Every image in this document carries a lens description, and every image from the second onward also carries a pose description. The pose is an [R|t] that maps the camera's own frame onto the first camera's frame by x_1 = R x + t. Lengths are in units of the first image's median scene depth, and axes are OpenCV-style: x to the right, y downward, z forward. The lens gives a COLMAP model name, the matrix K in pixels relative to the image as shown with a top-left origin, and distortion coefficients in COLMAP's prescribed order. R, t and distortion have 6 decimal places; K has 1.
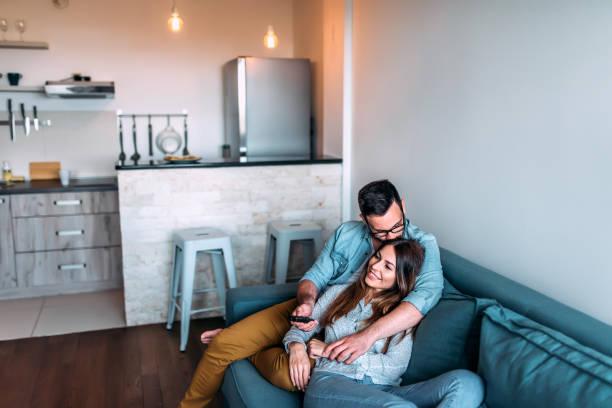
lens RADIAL K [[599.9, 0, 306.7], [0, 599.9, 229.9], [0, 0, 1]] dist [0.044890, 0.010077]
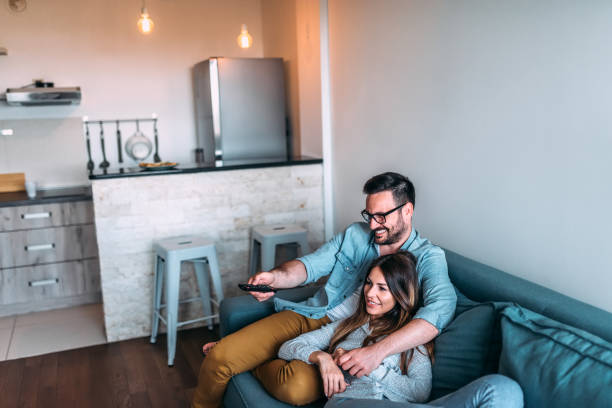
lens RADIAL K [[599.9, 0, 306.7], [0, 599.9, 229.9], [0, 0, 1]] dist [0.044890, 0.010077]
pose [[0.996793, -0.045309, 0.065958, -0.037436], [0.045149, 0.998973, 0.003910, -0.007623], [-0.066067, -0.000919, 0.997815, 0.022399]]
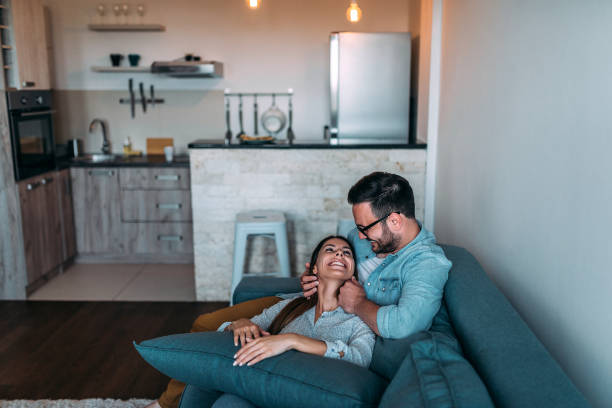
lens RADIAL K [[599.9, 0, 306.7], [0, 599.9, 229.9], [0, 0, 1]] dist [0.044890, 0.010077]
pose [[0.943191, 0.078462, -0.322853, 0.194194], [-0.067448, 0.996699, 0.045181, -0.019075], [0.325332, -0.020838, 0.945370, 0.089584]]
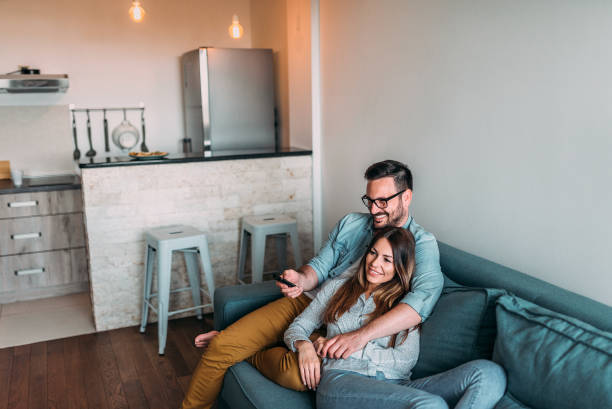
lens RADIAL K [[599.9, 0, 306.7], [0, 599.9, 230.4], [0, 0, 1]] dist [0.044890, 0.010077]
pose [[0.994076, -0.038599, 0.101605, -0.056370], [0.036787, 0.999130, 0.019656, -0.006772], [-0.102276, -0.015802, 0.994631, 0.014716]]
